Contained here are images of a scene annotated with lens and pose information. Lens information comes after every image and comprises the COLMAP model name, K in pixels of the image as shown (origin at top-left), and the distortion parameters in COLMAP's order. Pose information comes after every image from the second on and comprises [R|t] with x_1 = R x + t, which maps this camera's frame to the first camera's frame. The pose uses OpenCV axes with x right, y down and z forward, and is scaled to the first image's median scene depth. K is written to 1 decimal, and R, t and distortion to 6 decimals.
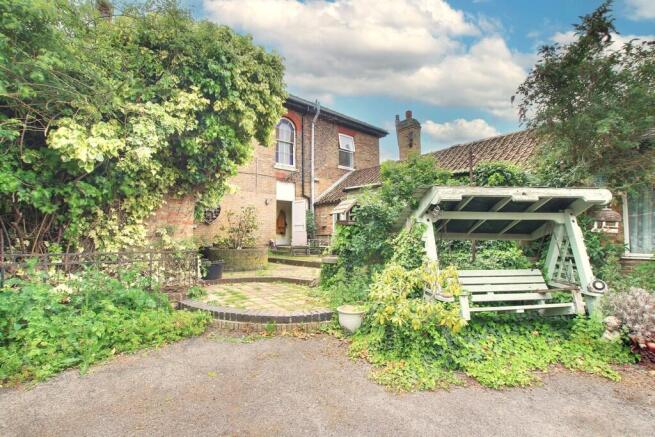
lens RADIAL K [[311.5, 0, 327.5], [0, 311.5, 218.5], [0, 0, 1]] dist [-0.034719, -0.000035]
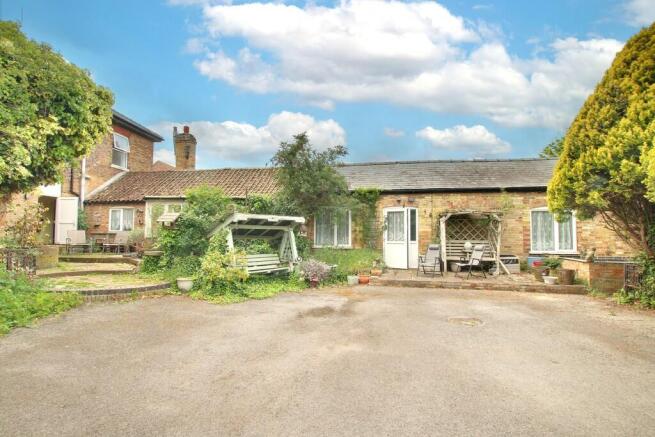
lens RADIAL K [[311.5, 0, 327.5], [0, 311.5, 218.5], [0, 0, 1]] dist [-0.034719, -0.000035]
pose [[0.720188, 0.040867, 0.692574, -0.469356], [-0.045525, 0.998896, -0.011602, -0.053783], [-0.692283, -0.023173, 0.721254, -0.666115]]
